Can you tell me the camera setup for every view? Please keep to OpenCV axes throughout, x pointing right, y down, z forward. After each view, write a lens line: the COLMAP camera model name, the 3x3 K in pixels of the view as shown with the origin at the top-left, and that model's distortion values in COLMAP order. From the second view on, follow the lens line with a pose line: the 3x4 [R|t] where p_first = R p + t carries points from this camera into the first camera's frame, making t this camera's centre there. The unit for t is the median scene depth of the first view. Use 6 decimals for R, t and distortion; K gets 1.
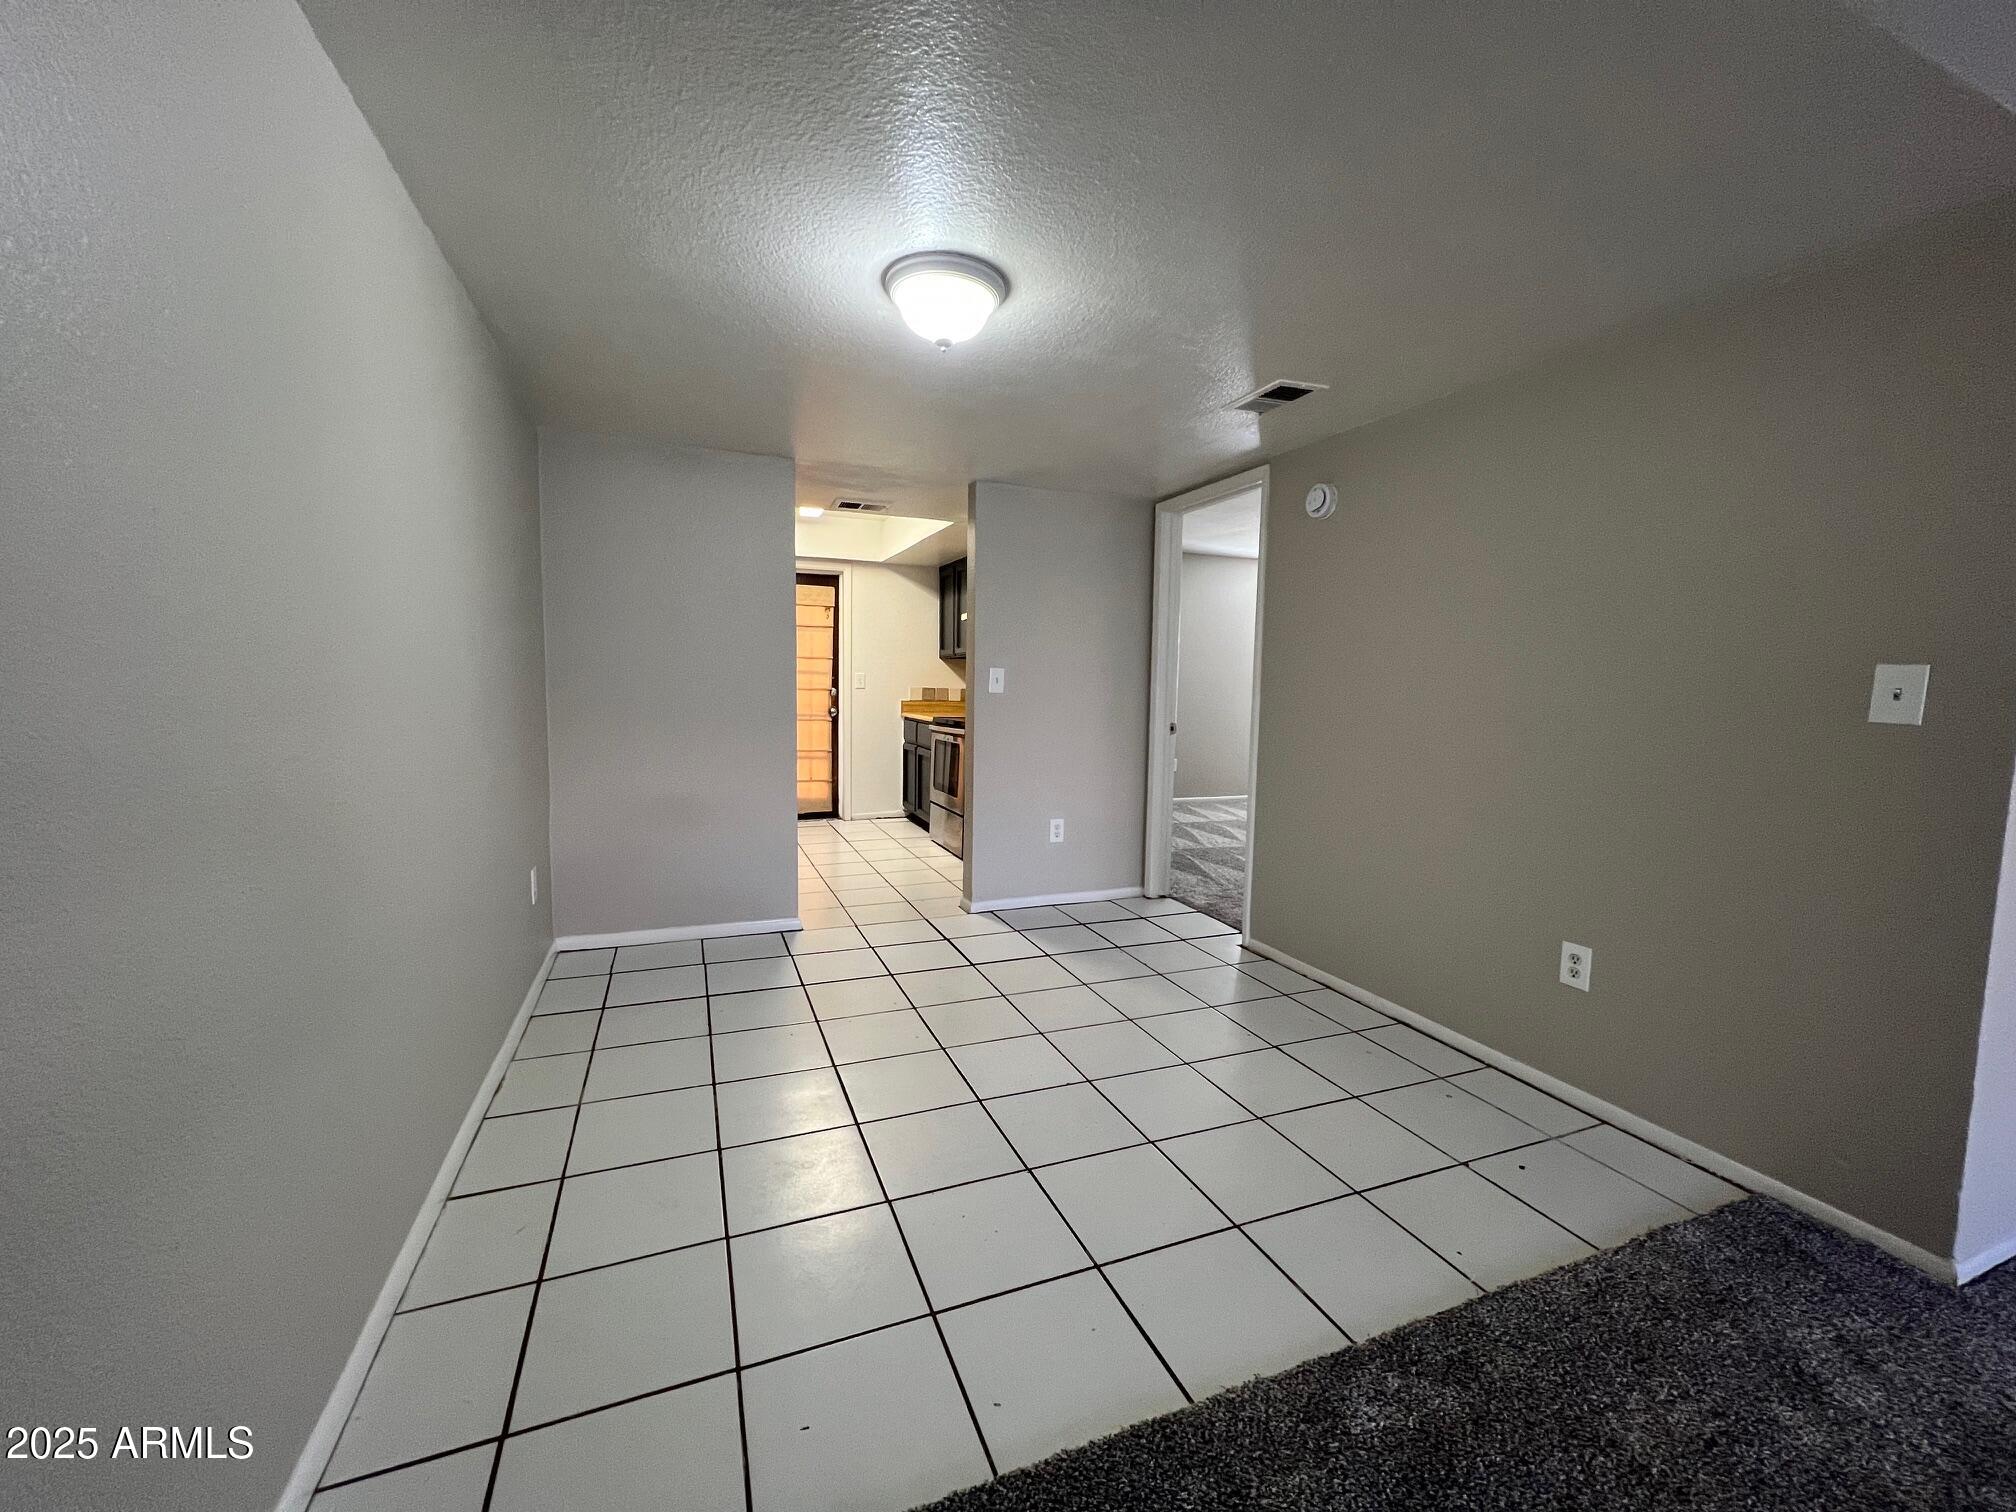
lens RADIAL K [[803.1, 0, 1008.0], [0, 803.1, 756.0], [0, 0, 1]] dist [-0.000331, 0.000104]
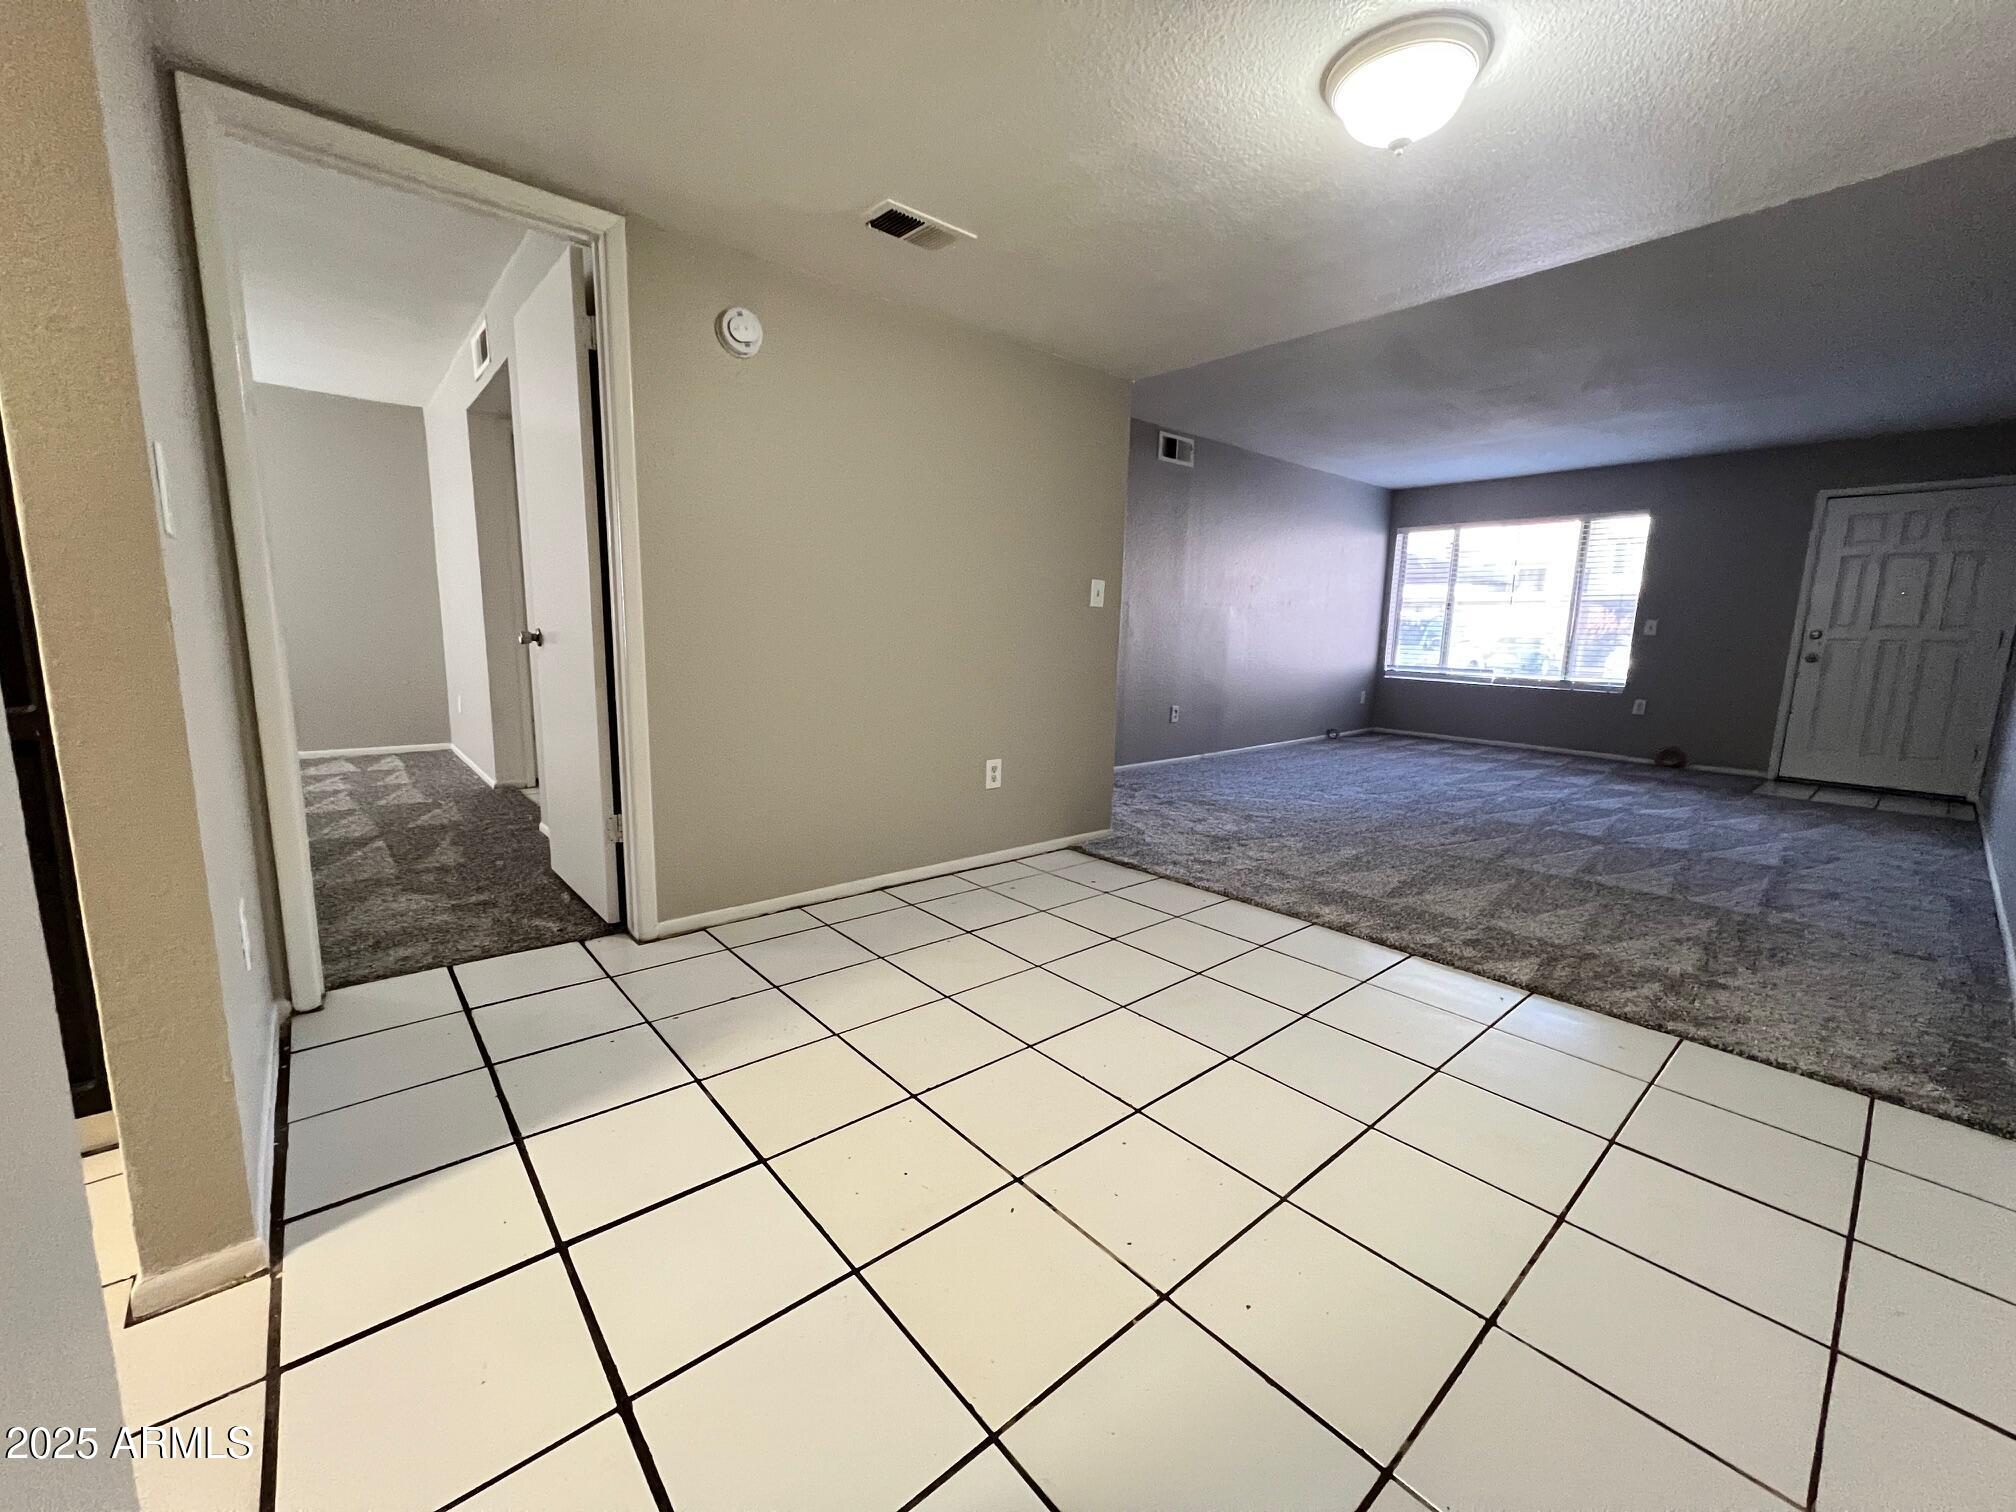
lens RADIAL K [[803.1, 0, 1008.0], [0, 803.1, 756.0], [0, 0, 1]] dist [-0.000331, 0.000104]
pose [[-0.320772, -0.177461, 0.930383, -0.608304], [0.052940, 0.977396, 0.204680, -0.067777], [-0.945676, 0.114911, -0.304127, 1.253011]]
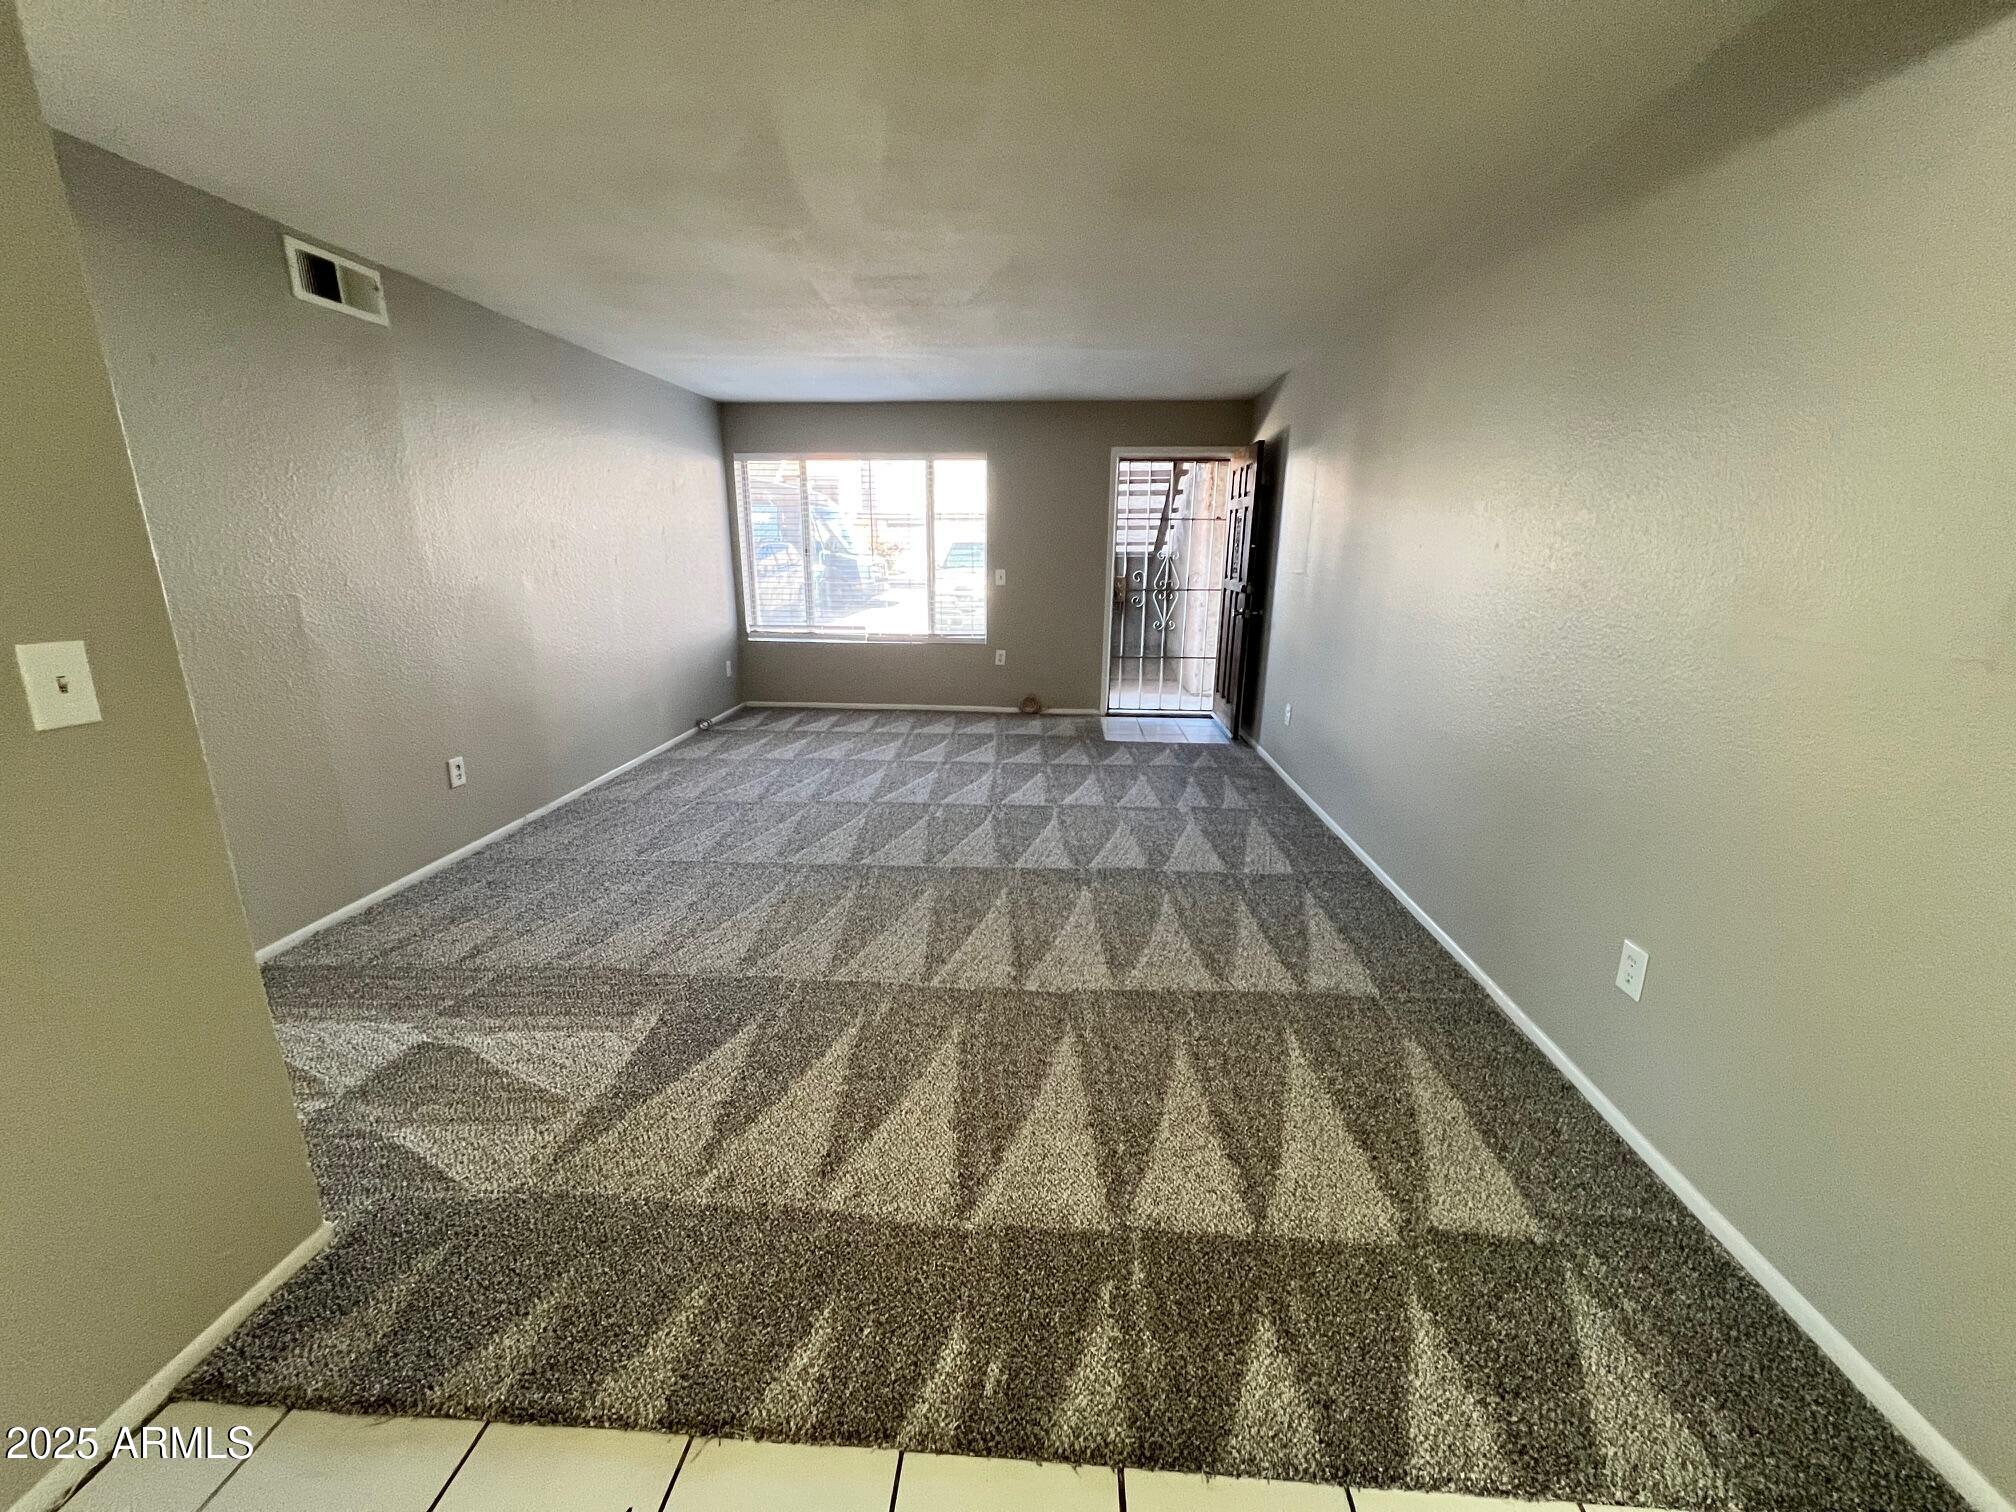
lens RADIAL K [[803.1, 0, 1008.0], [0, 803.1, 756.0], [0, 0, 1]] dist [-0.000331, 0.000104]
pose [[-0.901164, -0.134920, 0.411946, 0.081614], [0.013057, 0.941448, 0.336905, -0.162655], [-0.433281, 0.308985, -0.846638, 0.773434]]
